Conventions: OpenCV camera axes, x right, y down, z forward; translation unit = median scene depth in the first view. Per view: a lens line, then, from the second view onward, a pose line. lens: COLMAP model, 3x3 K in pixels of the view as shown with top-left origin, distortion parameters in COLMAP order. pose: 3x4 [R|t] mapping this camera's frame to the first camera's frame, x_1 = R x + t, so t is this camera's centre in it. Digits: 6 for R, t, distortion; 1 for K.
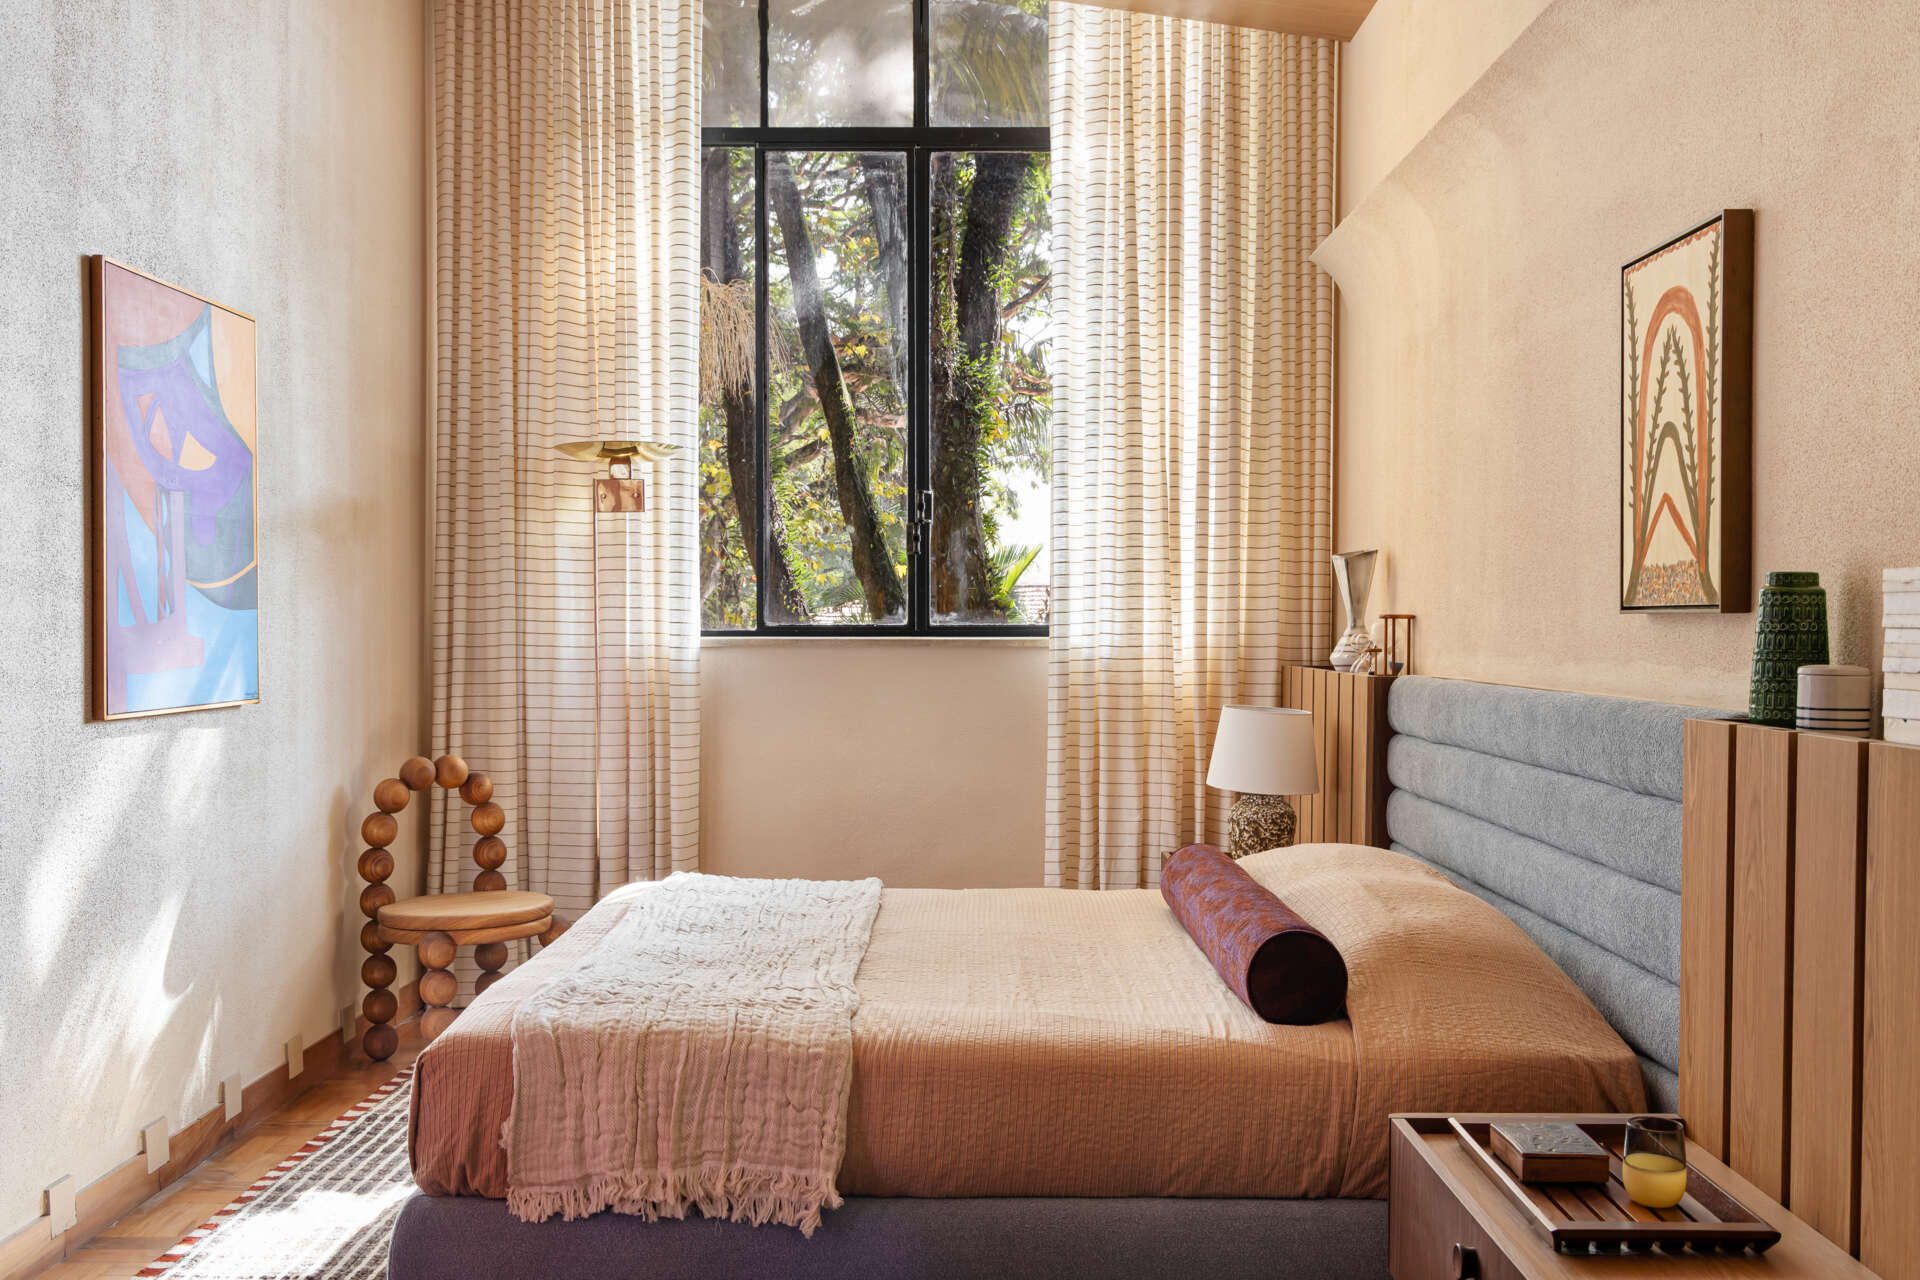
lens RADIAL K [[1832.1, 0, 996.1], [0, 1832.1, 609.6], [0, 0, 1]] dist [0.014578, -0.004828]
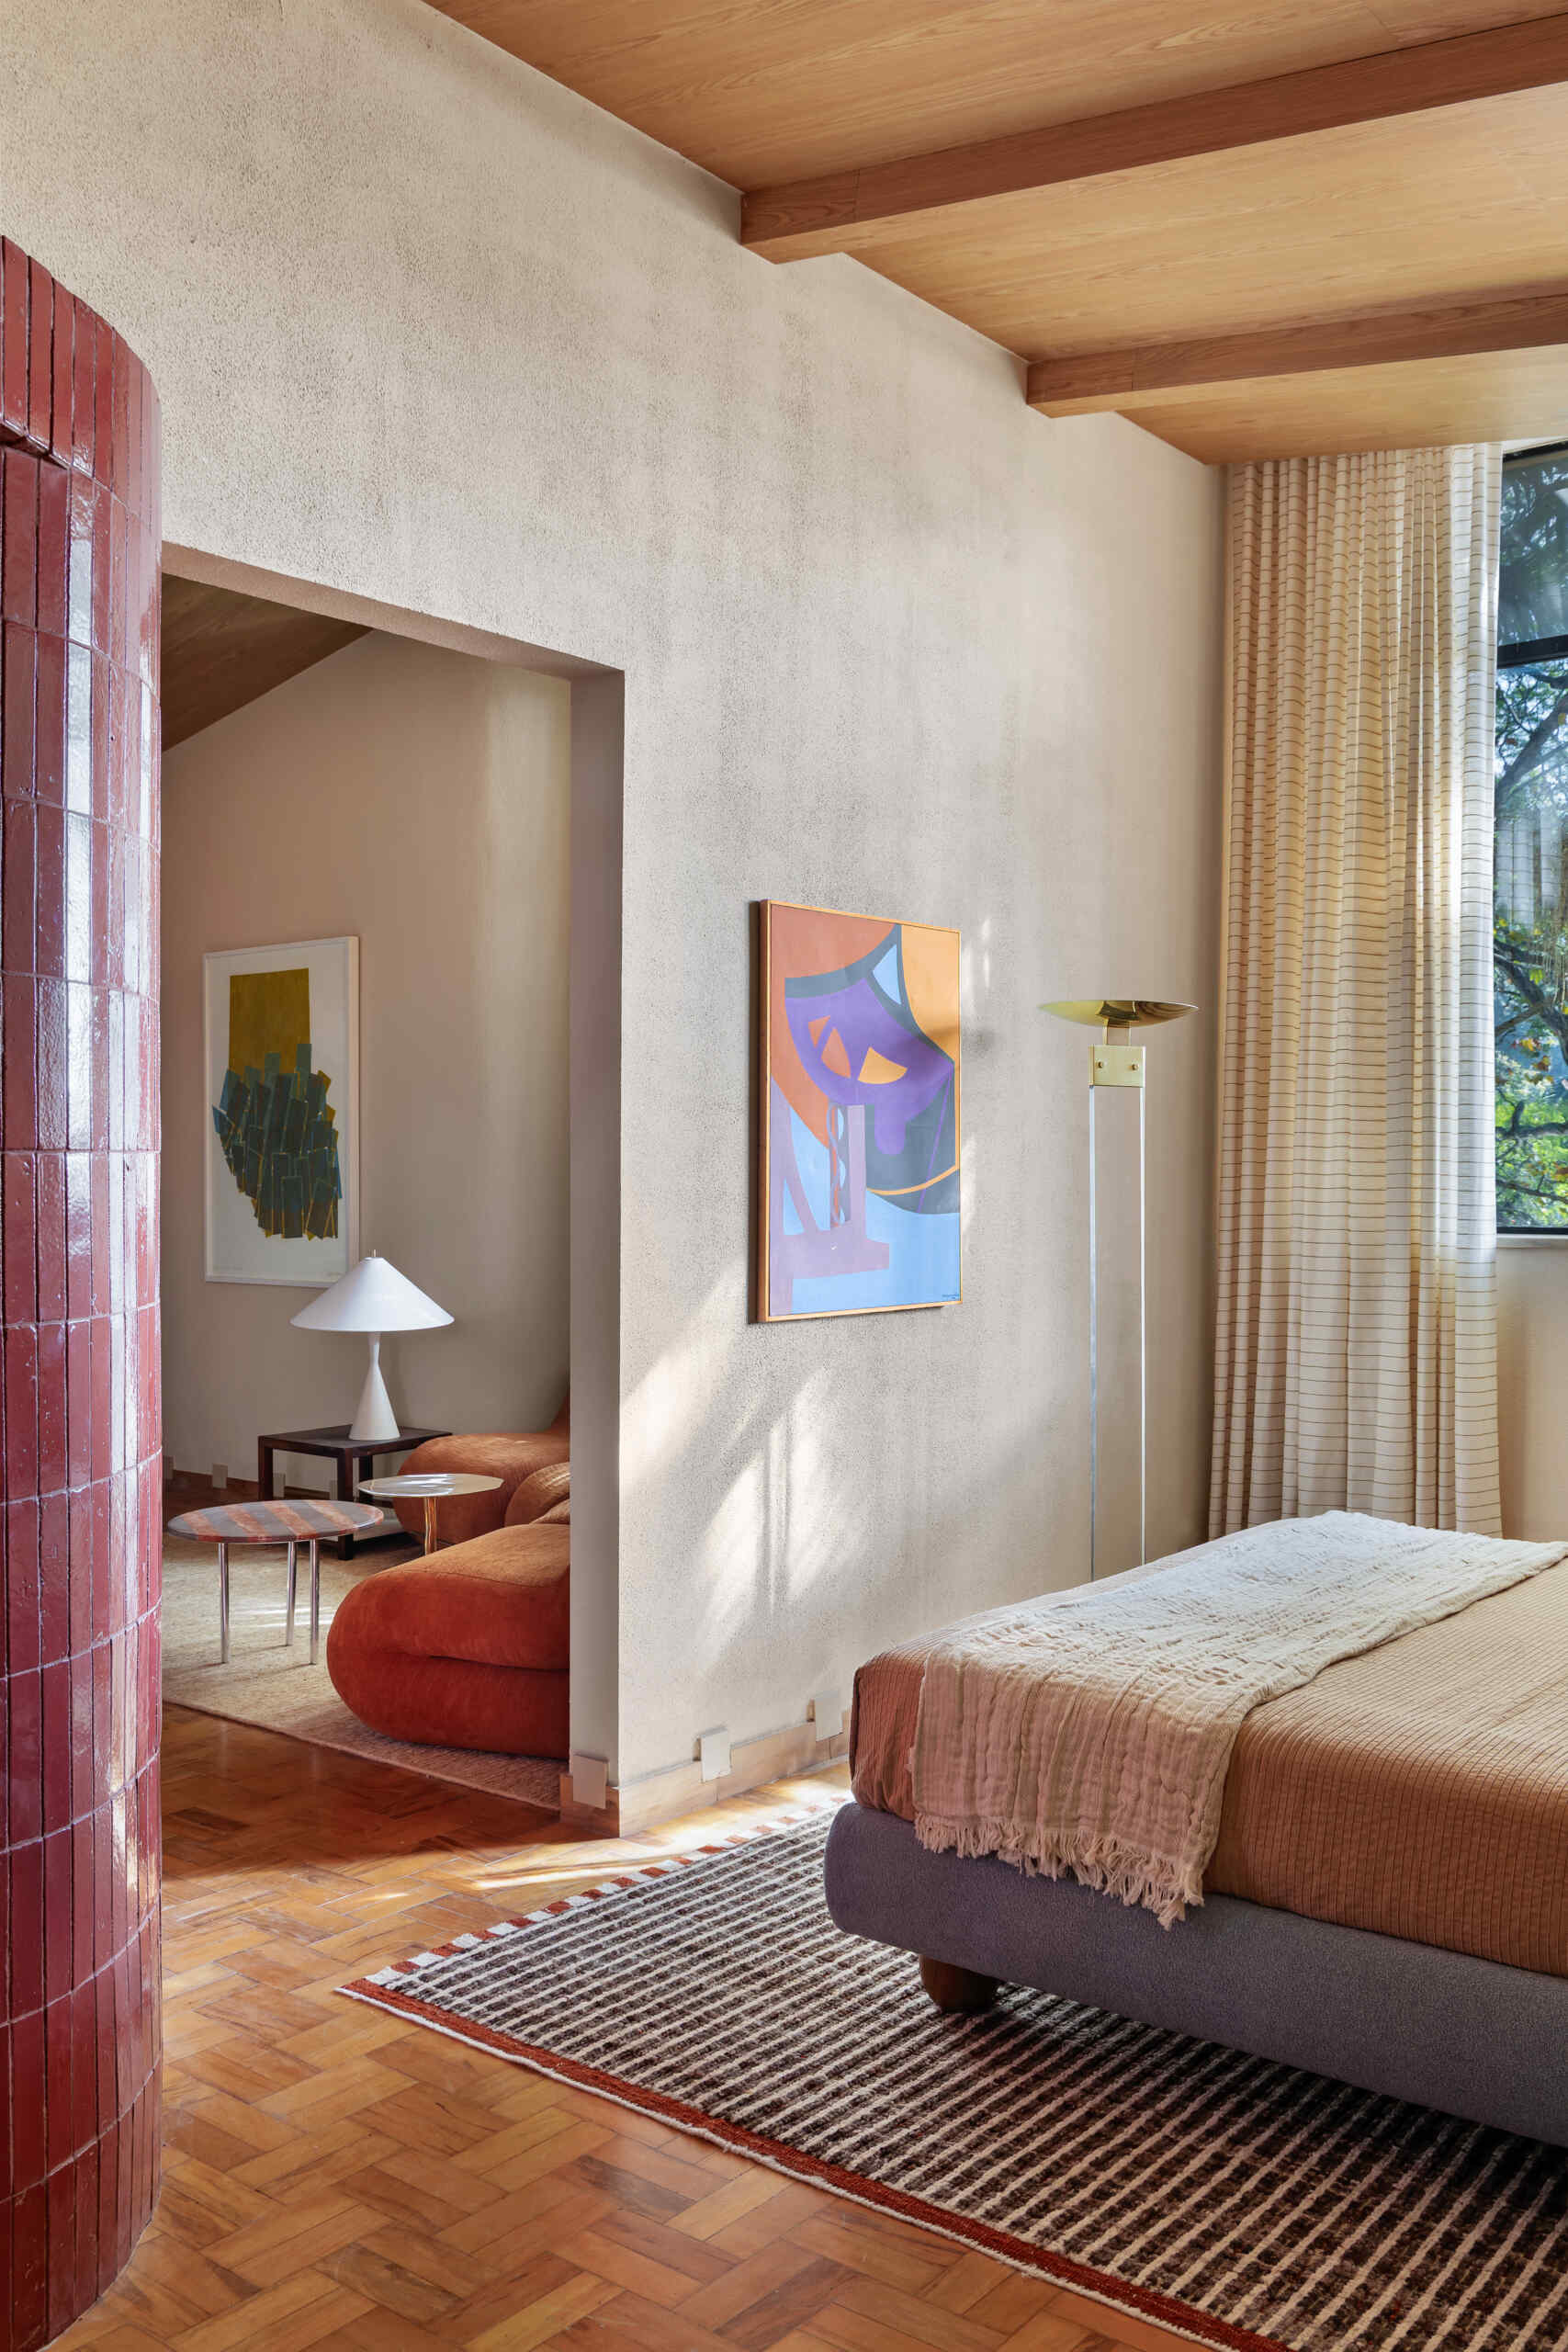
lens RADIAL K [[2032.2, 0, 709.2], [0, 2032.2, 1159.4], [0, 0, 1]] dist [-0.011924, -0.000840]
pose [[0.763530, -0.008812, -0.645712, 0.367557], [0.007997, 0.999959, -0.004190, -0.043176], [0.645723, -0.001965, 0.763569, 0.063196]]
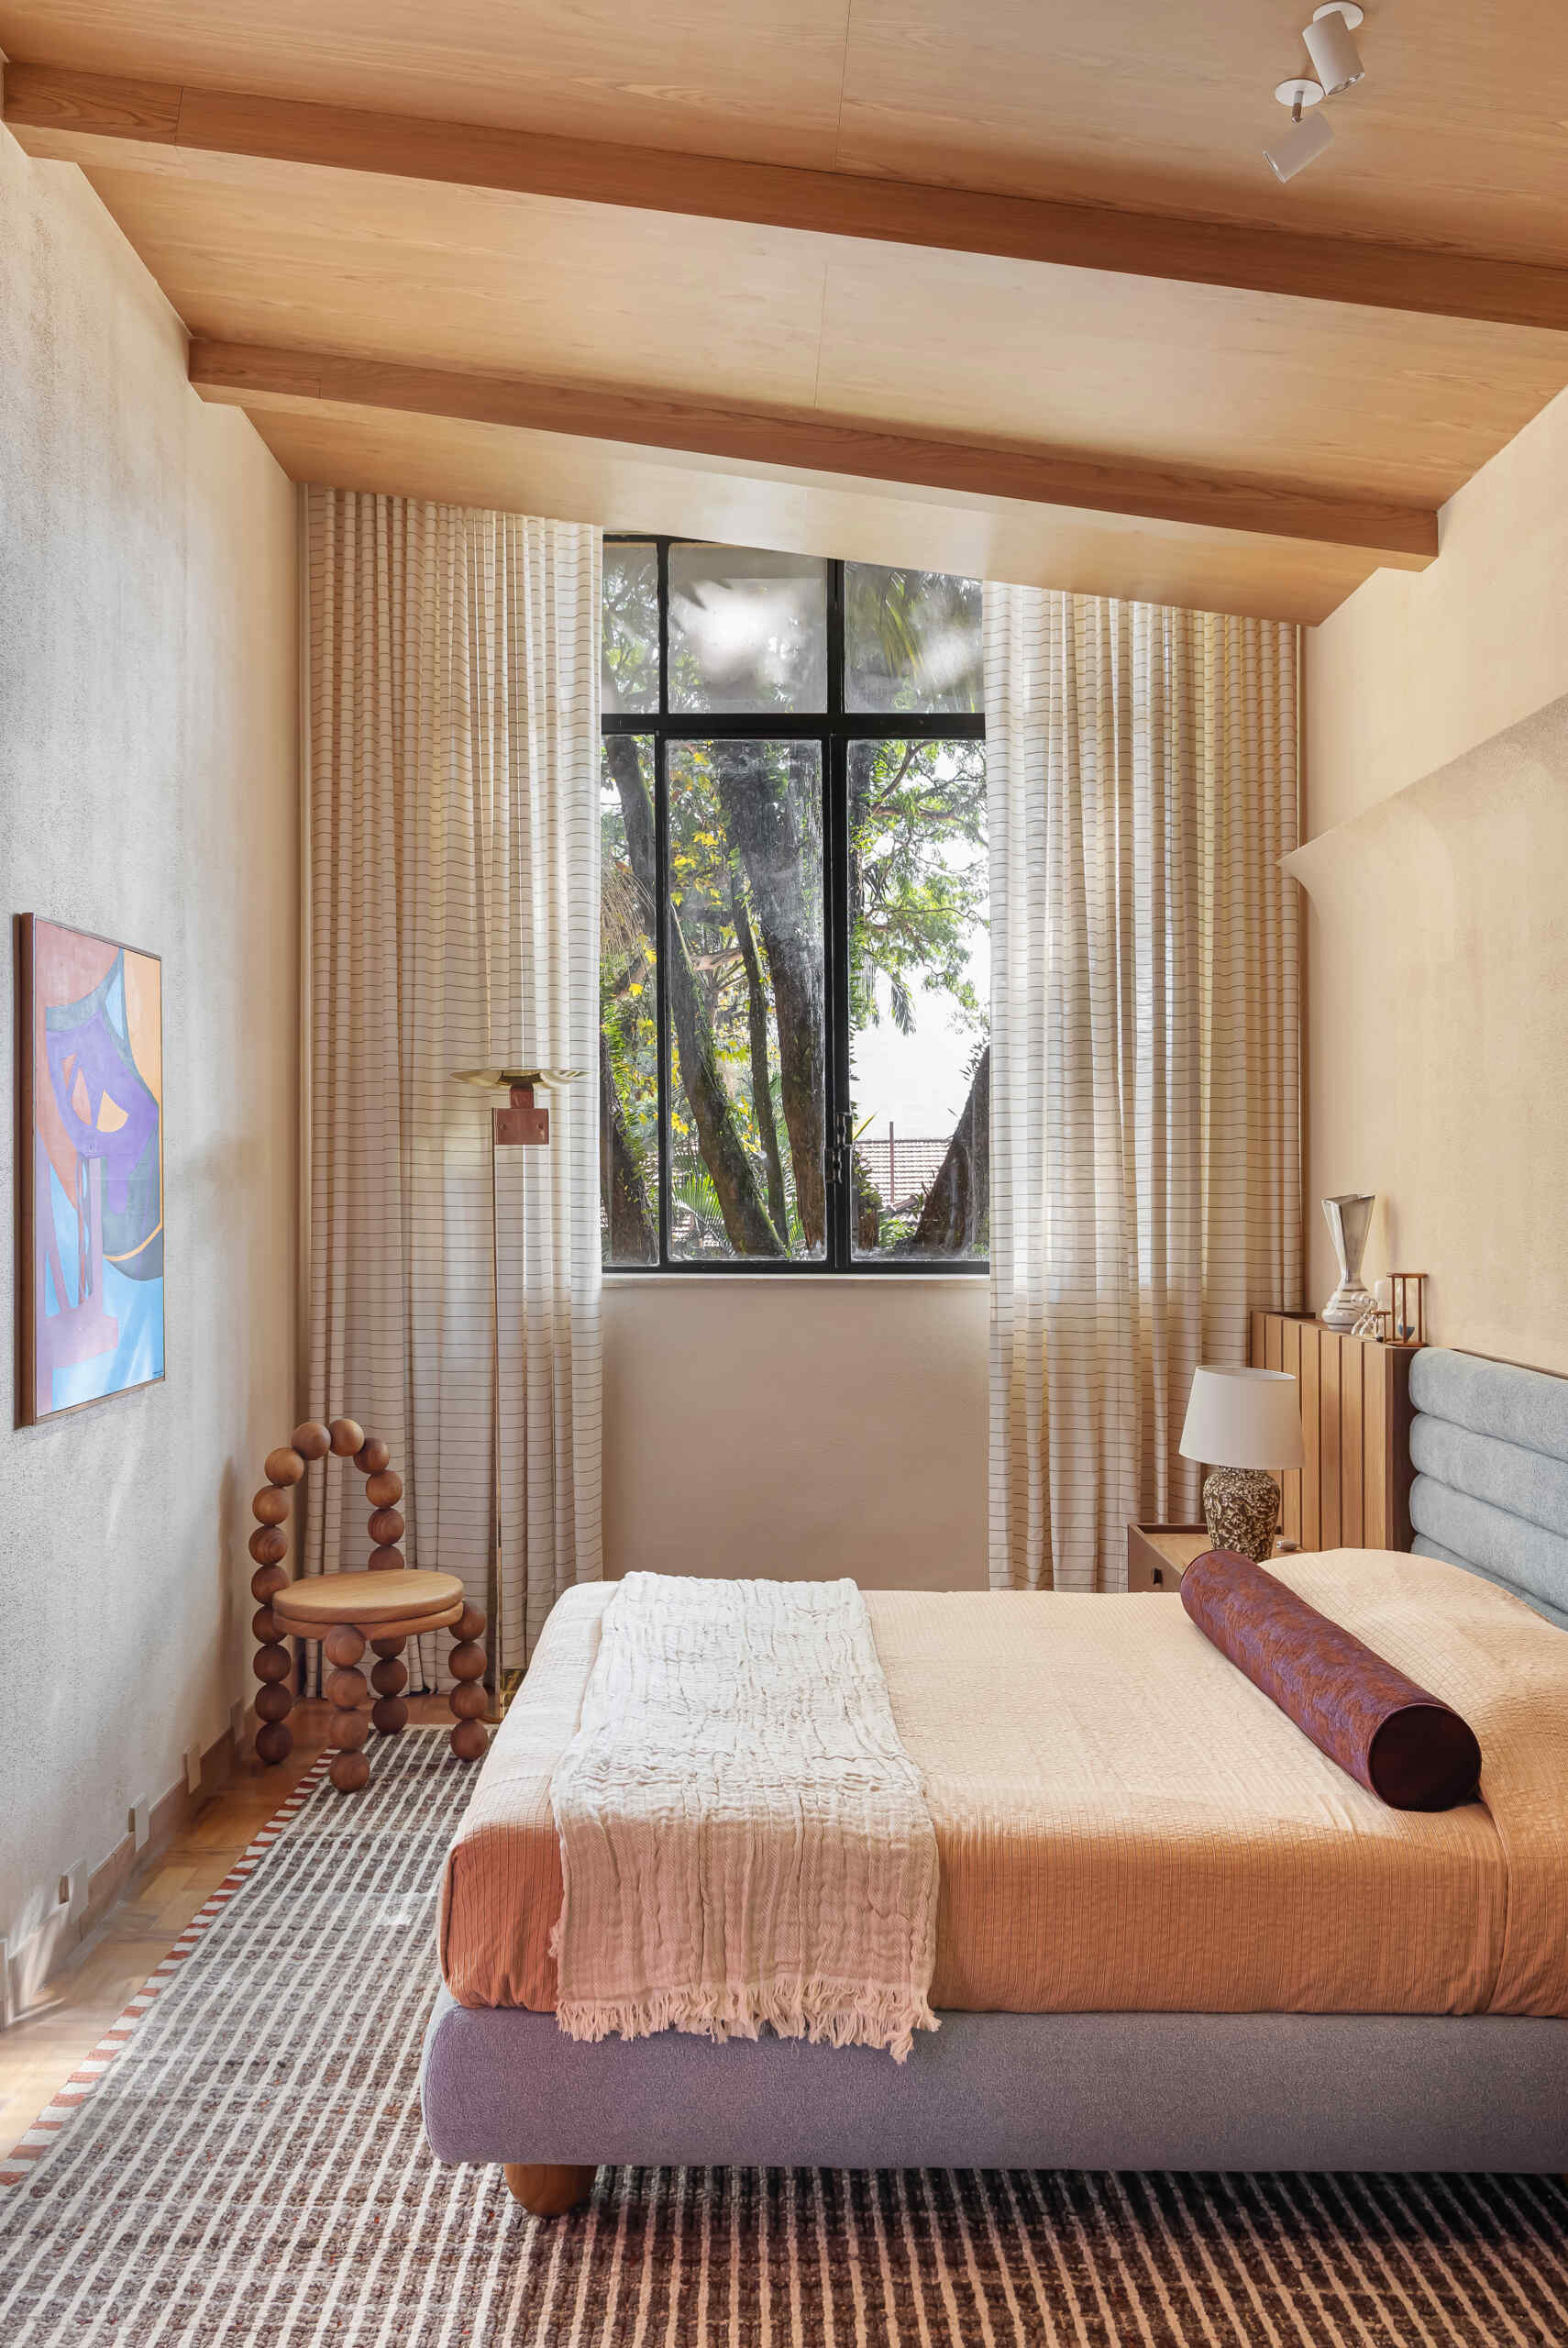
lens RADIAL K [[2010.9, 0, 776.5], [0, 2010.9, 1102.9], [0, 0, 1]] dist [-0.006823, 0.007266]
pose [[0.999970, -0.002067, -0.007473, -0.146083], [0.001854, 0.999594, -0.028439, -0.092478], [0.007529, 0.028424, 0.999568, 0.008144]]
